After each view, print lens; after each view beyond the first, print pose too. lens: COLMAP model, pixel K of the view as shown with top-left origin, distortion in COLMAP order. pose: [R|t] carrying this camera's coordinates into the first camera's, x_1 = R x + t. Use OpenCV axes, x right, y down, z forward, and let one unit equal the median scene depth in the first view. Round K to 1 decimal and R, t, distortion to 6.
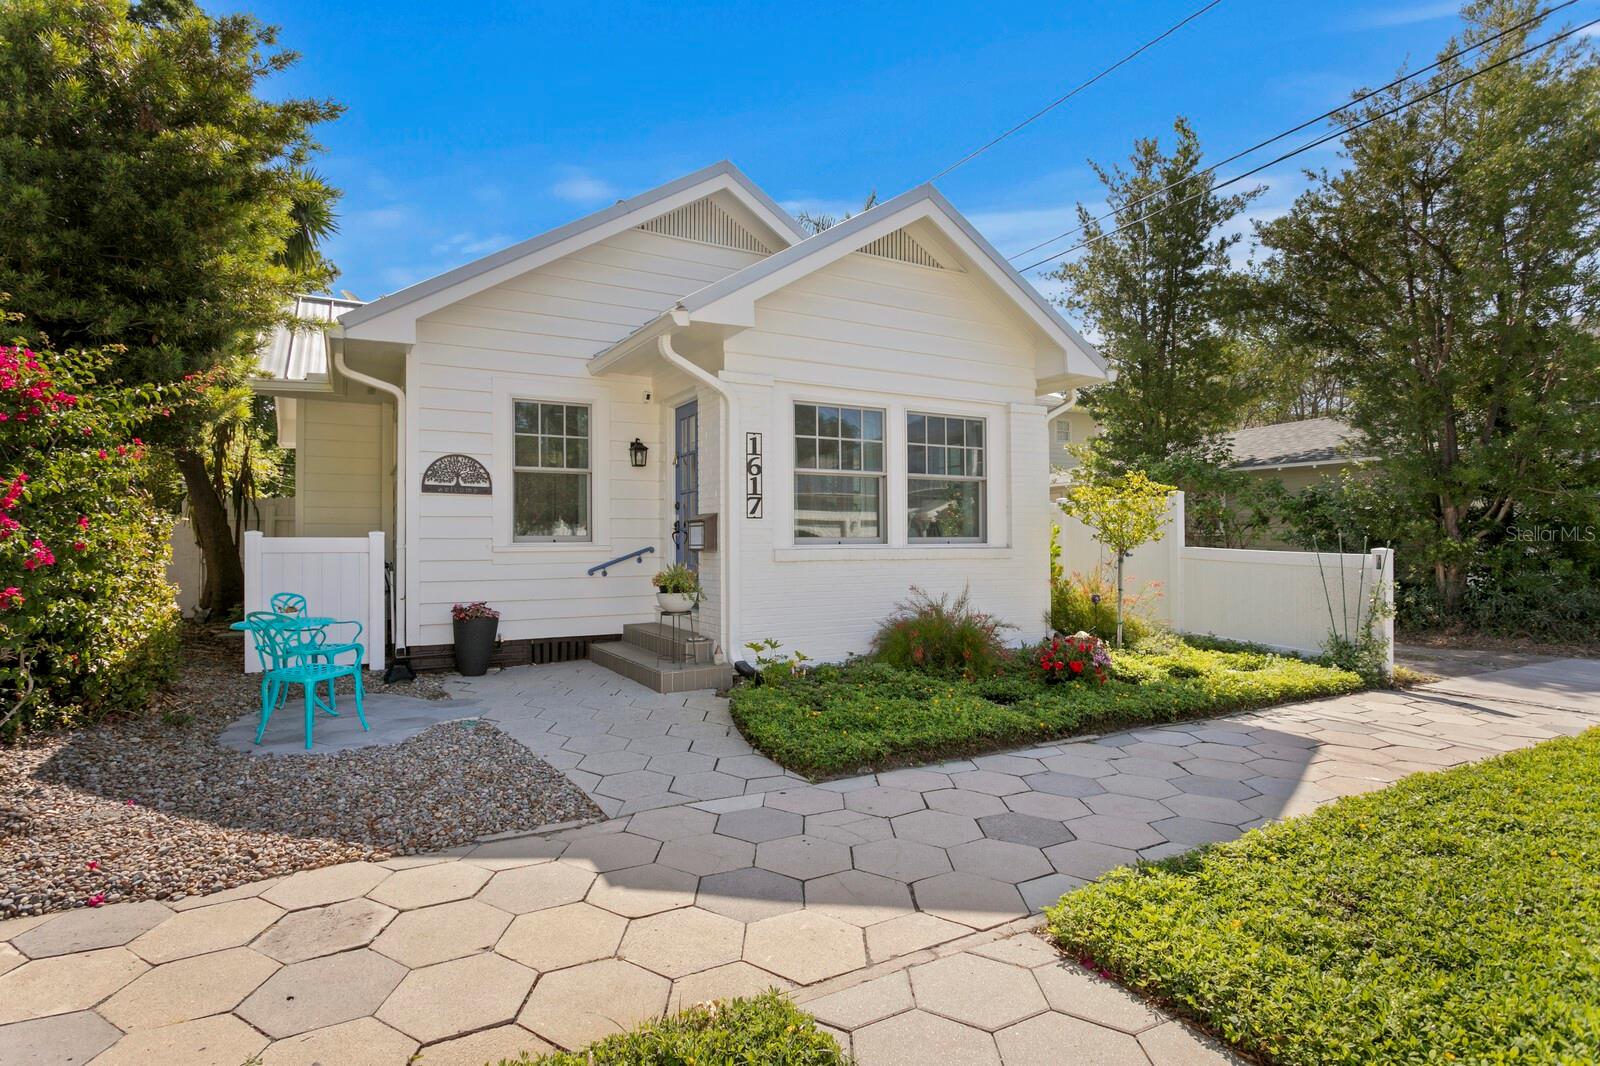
lens RADIAL K [[809.7, 0, 757.9], [0, 809.7, 528.0], [0, 0, 1]] dist [0.005296, 0.001053]
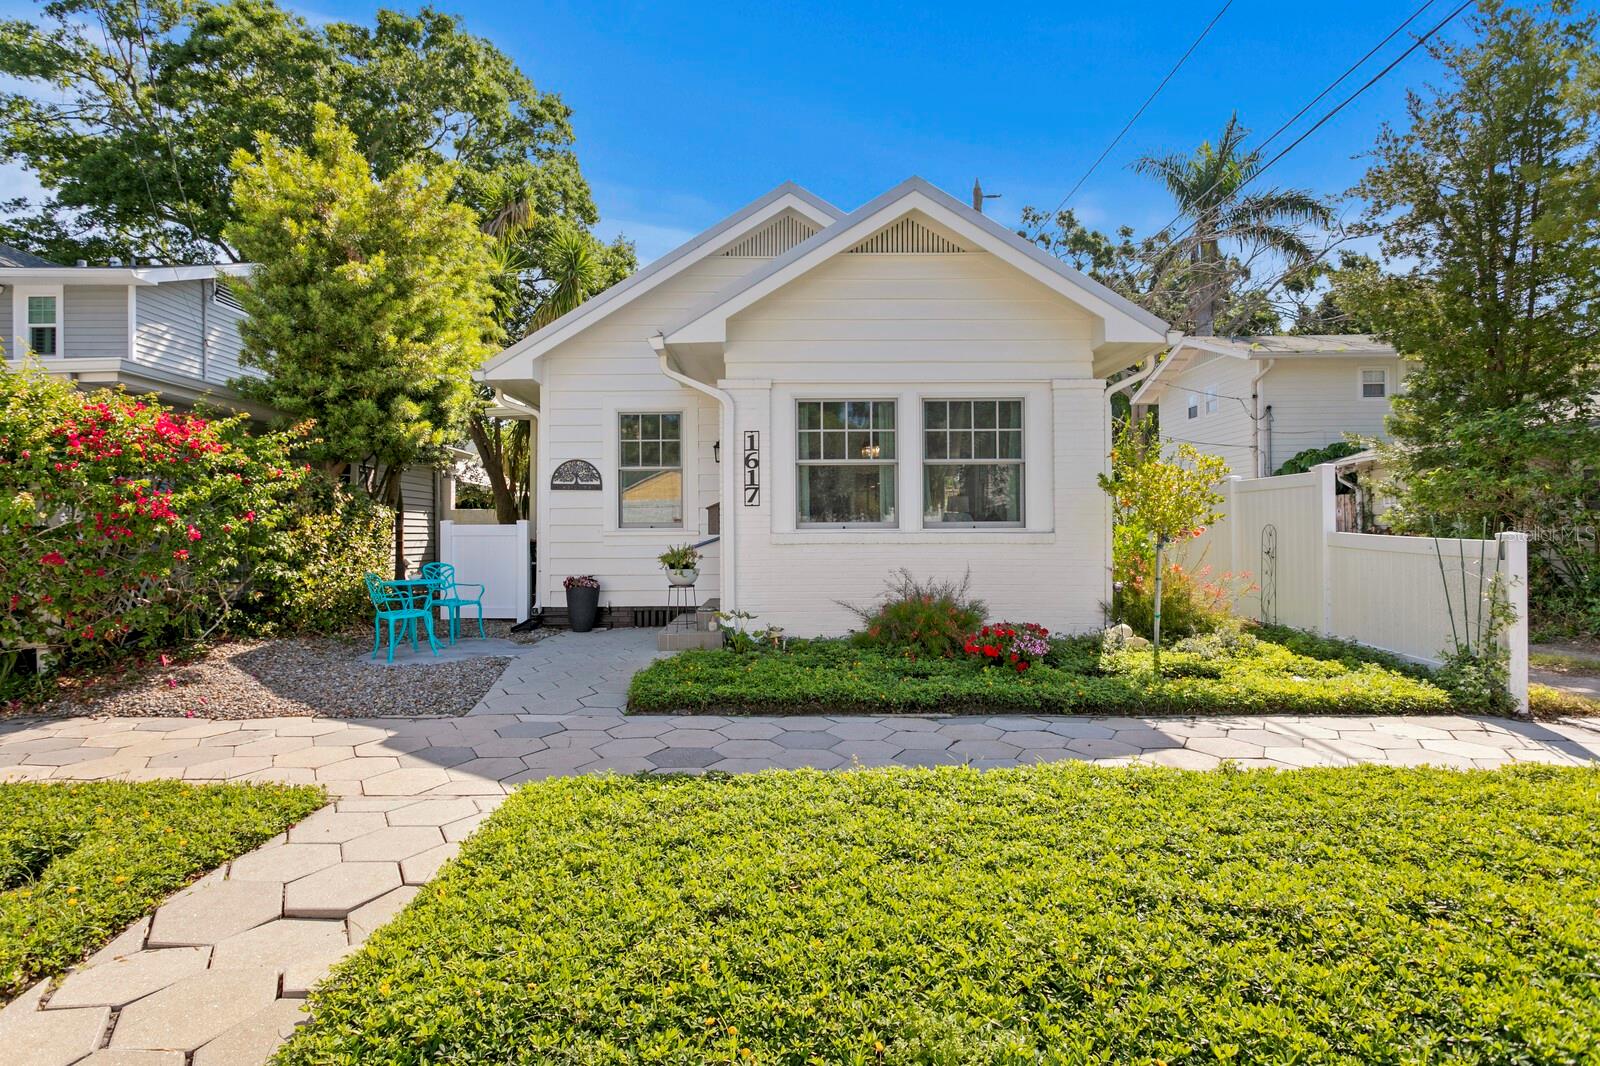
lens RADIAL K [[869.4, 0, 800.0], [0, 869.4, 533.0], [0, 0, 1]] dist [0.000164, -0.000955]
pose [[0.876251, -0.000255, -0.481854, 0.608687], [0.008580, 0.999850, 0.015073, 0.007538], [0.481778, -0.017342, 0.876122, -0.034752]]
